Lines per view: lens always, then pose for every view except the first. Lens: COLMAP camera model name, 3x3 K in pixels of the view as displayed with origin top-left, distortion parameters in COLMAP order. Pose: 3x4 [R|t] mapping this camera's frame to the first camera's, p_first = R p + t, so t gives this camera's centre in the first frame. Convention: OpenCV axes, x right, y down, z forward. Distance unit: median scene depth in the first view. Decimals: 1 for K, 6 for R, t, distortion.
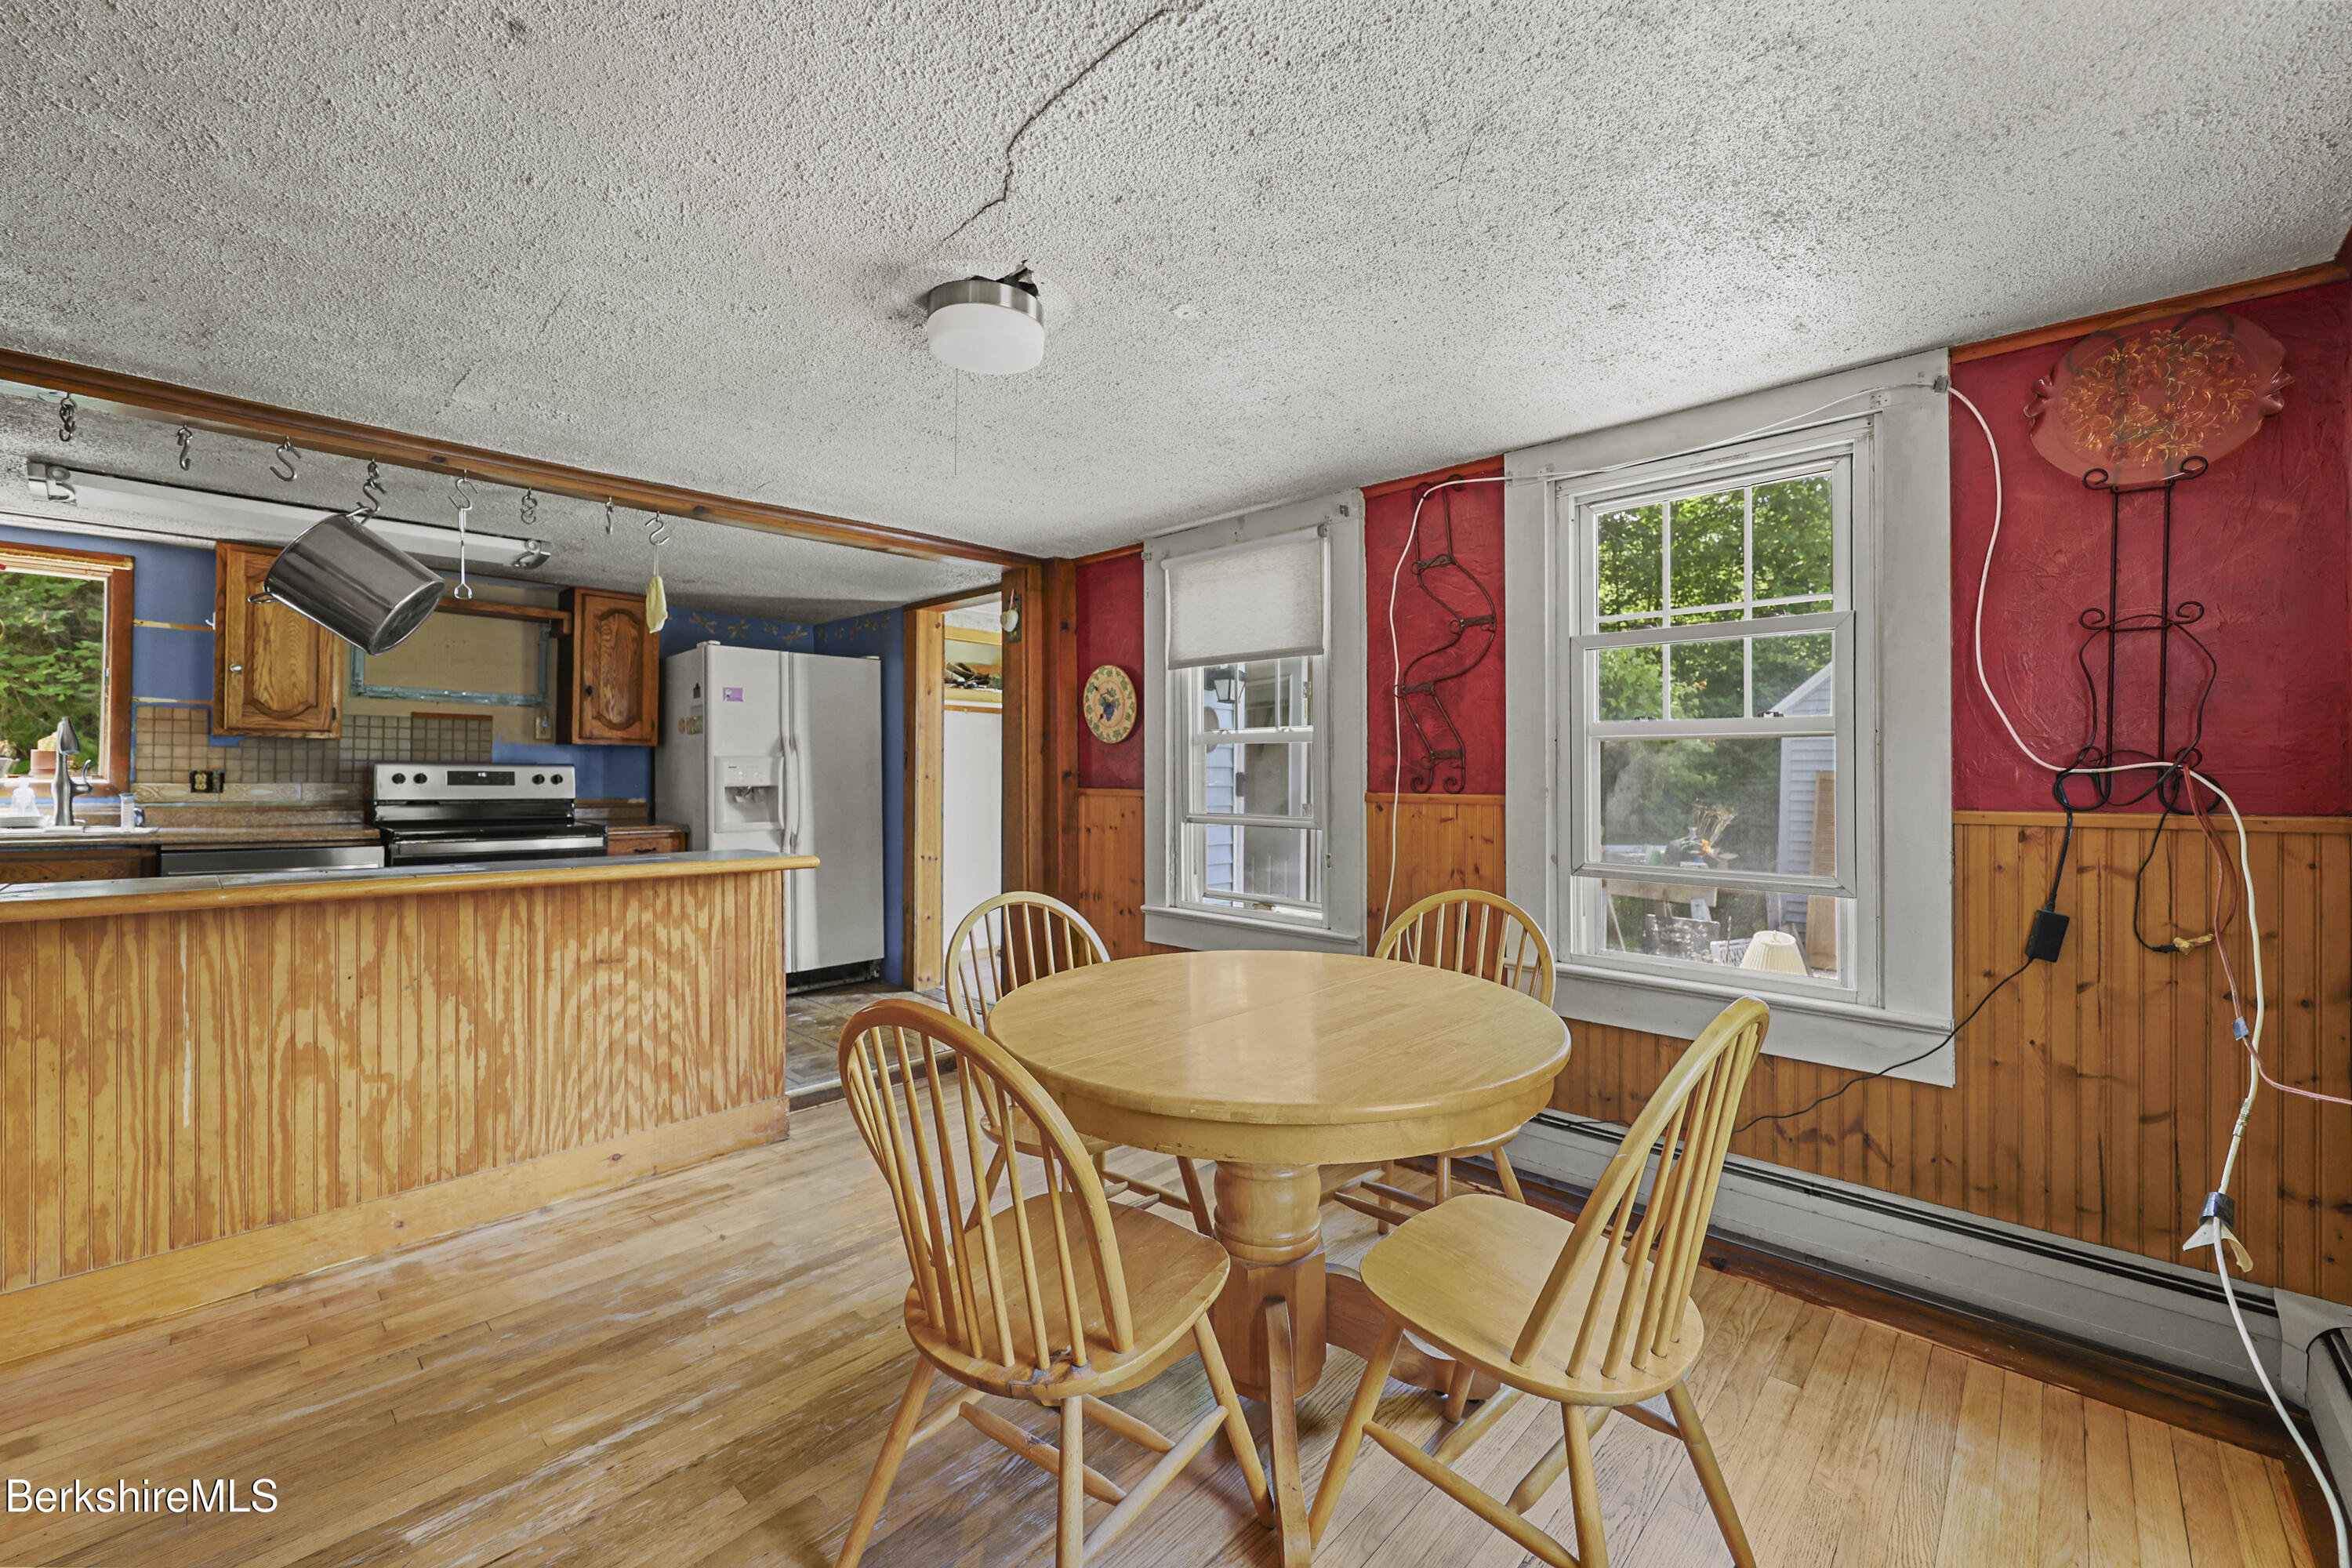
lens RADIAL K [[951.0, 0, 1178.3], [0, 951.0, 770.7], [0, 0, 1]] dist [0.000546, 0.000583]
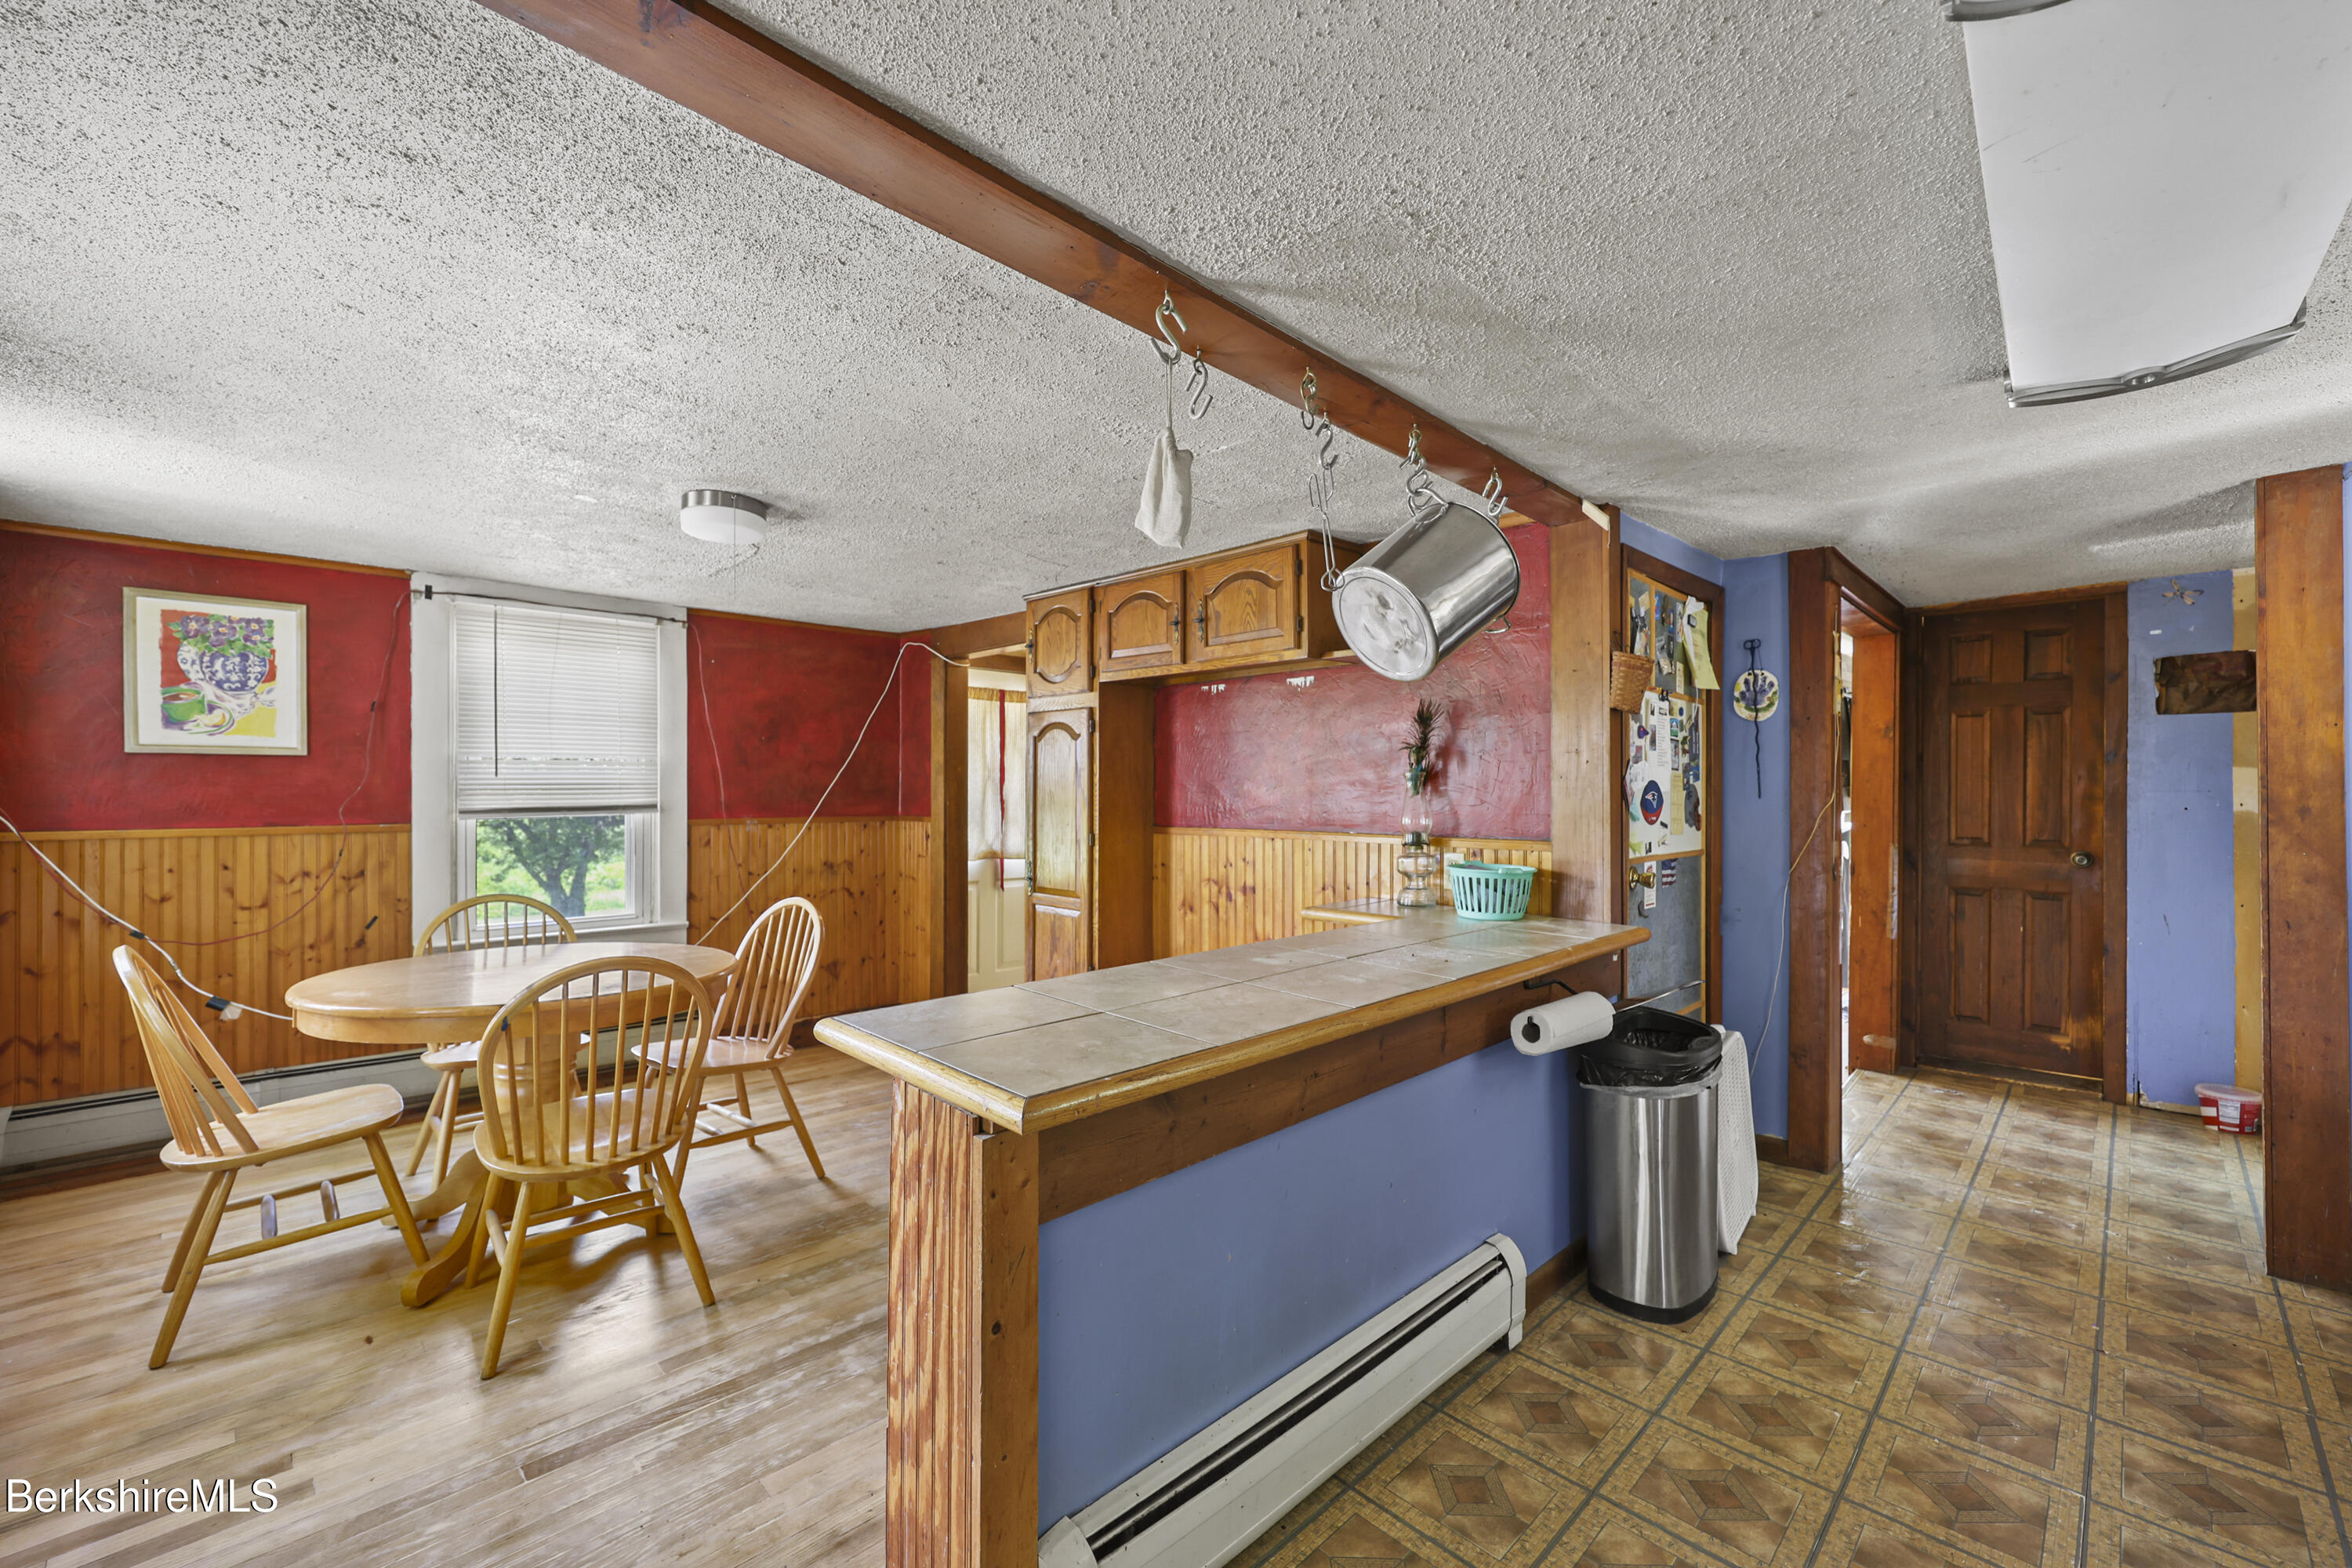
lens RADIAL K [[951.0, 0, 1179.8], [0, 951.0, 792.1], [0, 0, 1]] dist [0.000546, 0.000583]
pose [[-0.999699, -0.010231, 0.022301, -0.446046], [-0.010288, 0.999944, -0.002480, -0.019430], [-0.022275, -0.002708, -0.999748, 1.154122]]
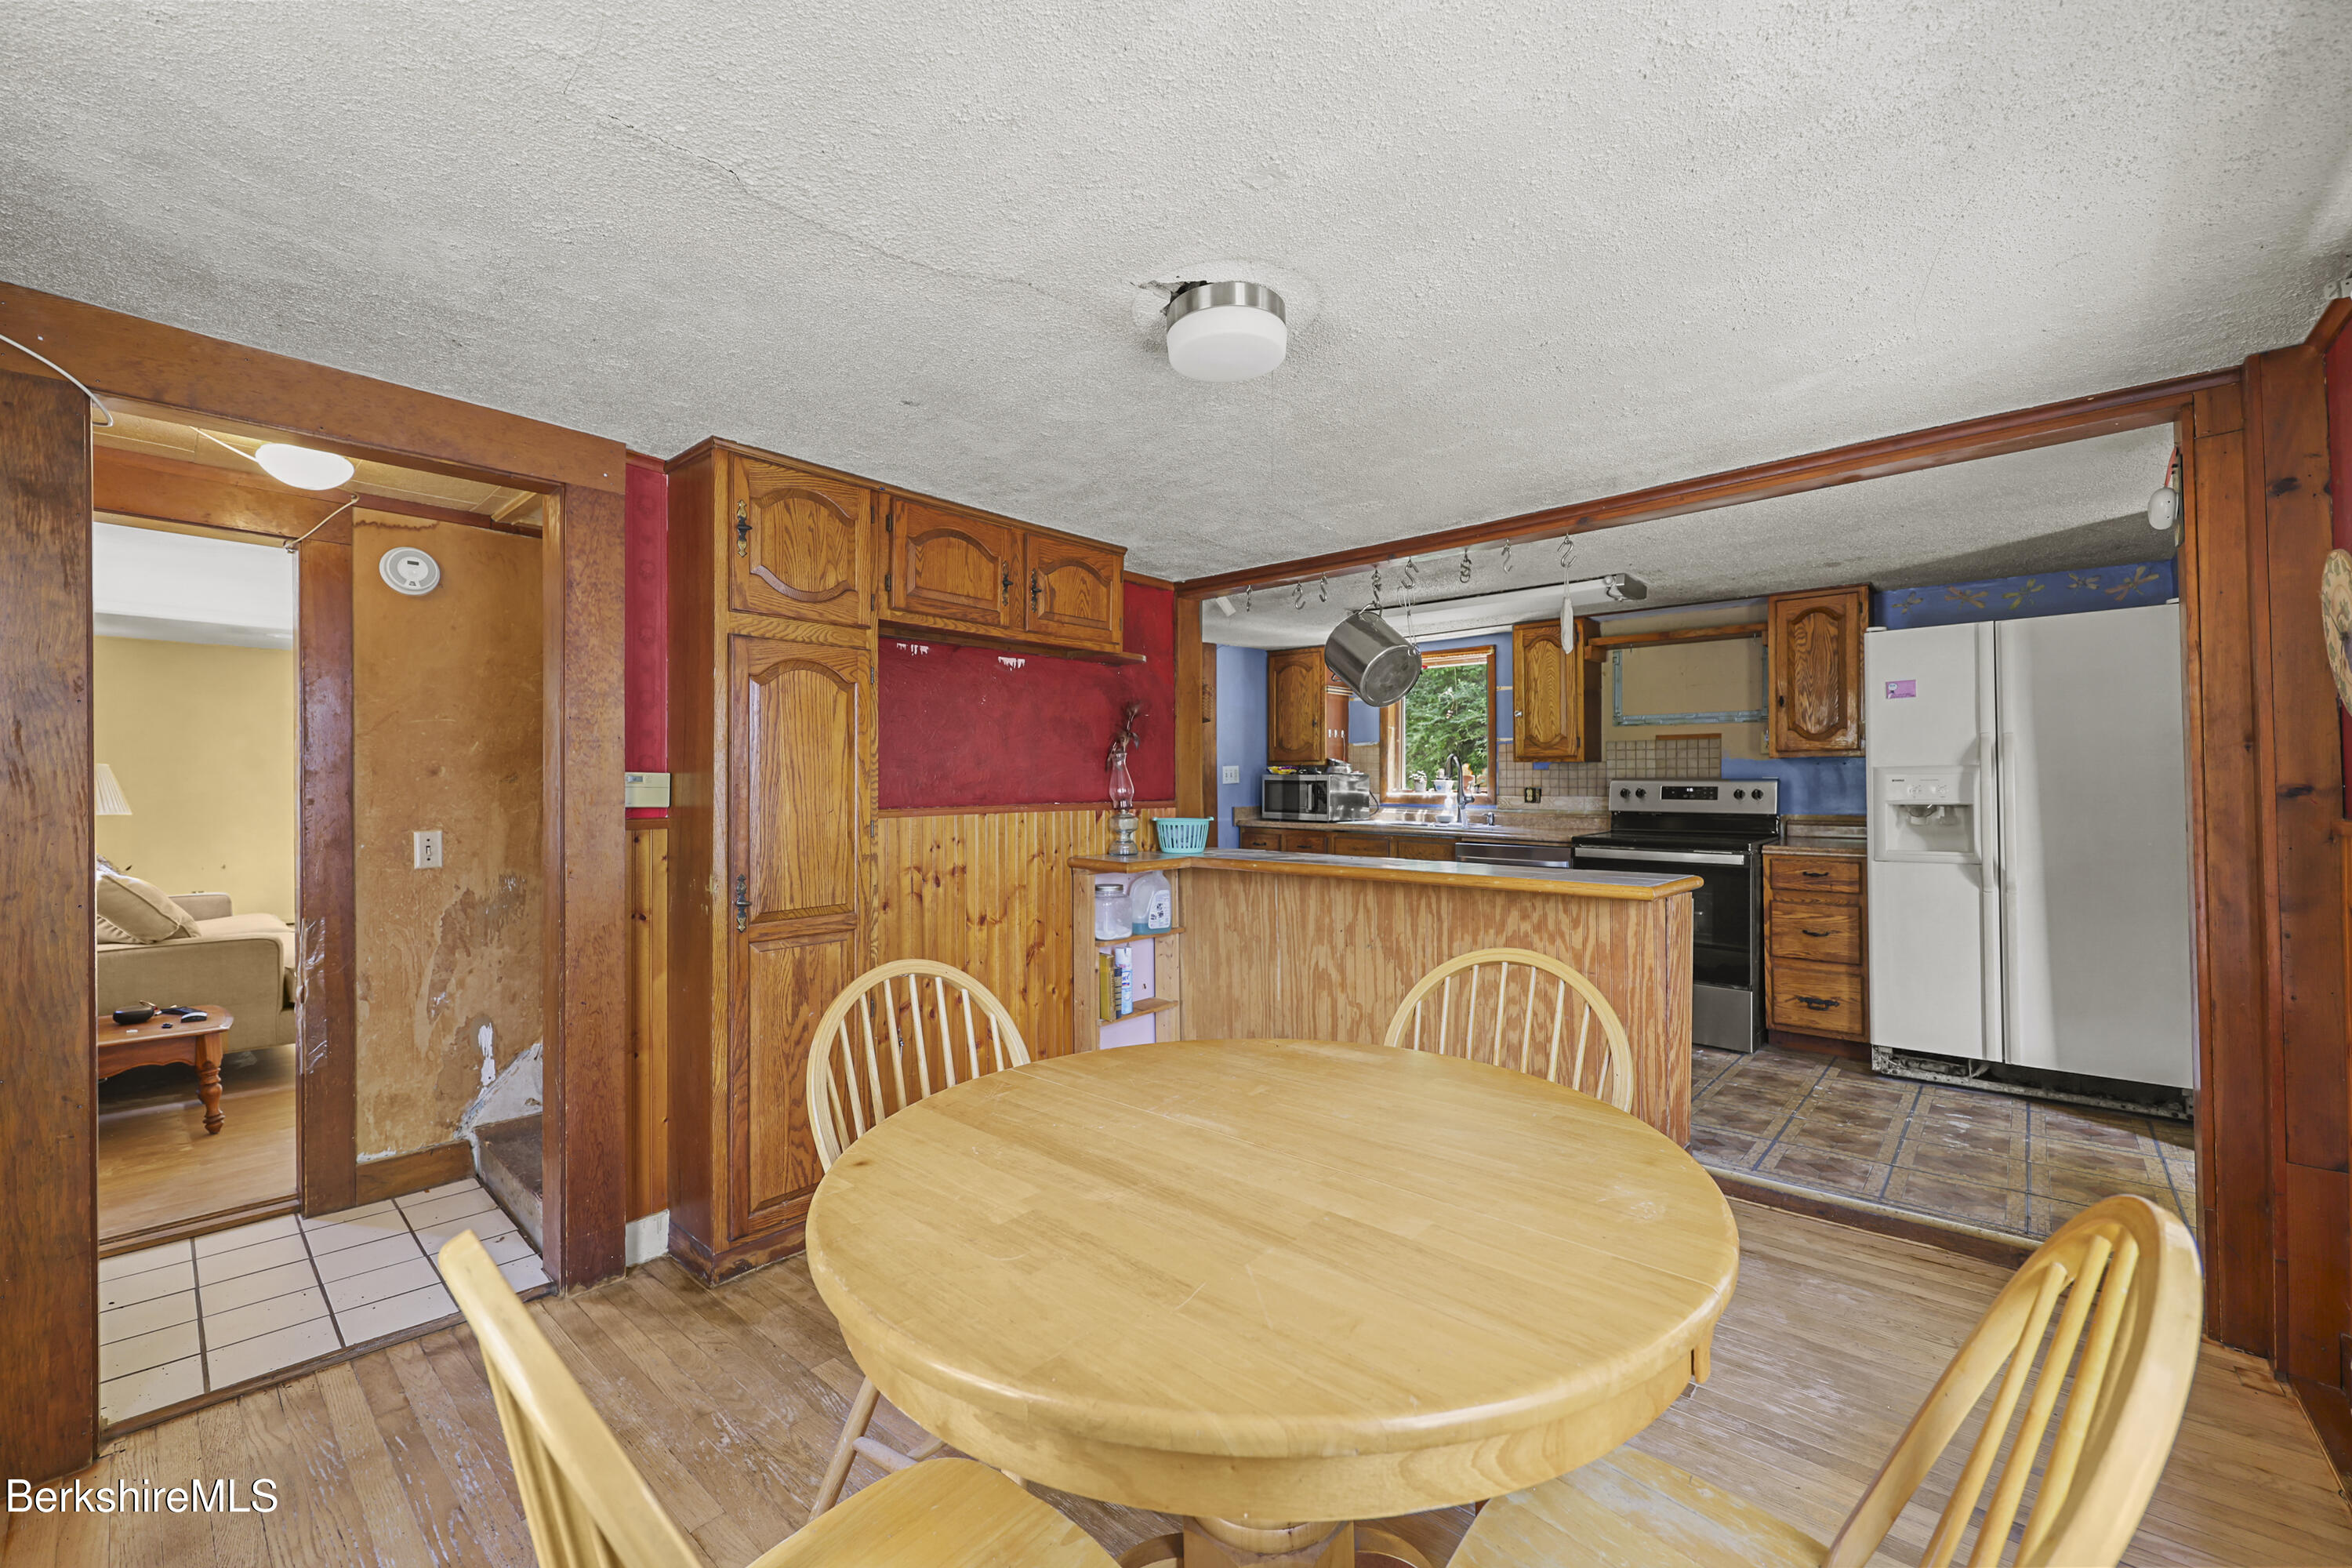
lens RADIAL K [[951.0, 0, 1178.2], [0, 951.0, 776.0], [0, 0, 1]] dist [0.000546, 0.000583]
pose [[0.039073, -0.014243, -0.999135, 0.356398], [0.007879, 0.999872, -0.013945, -0.001197], [0.999205, -0.007327, 0.039180, 0.424247]]
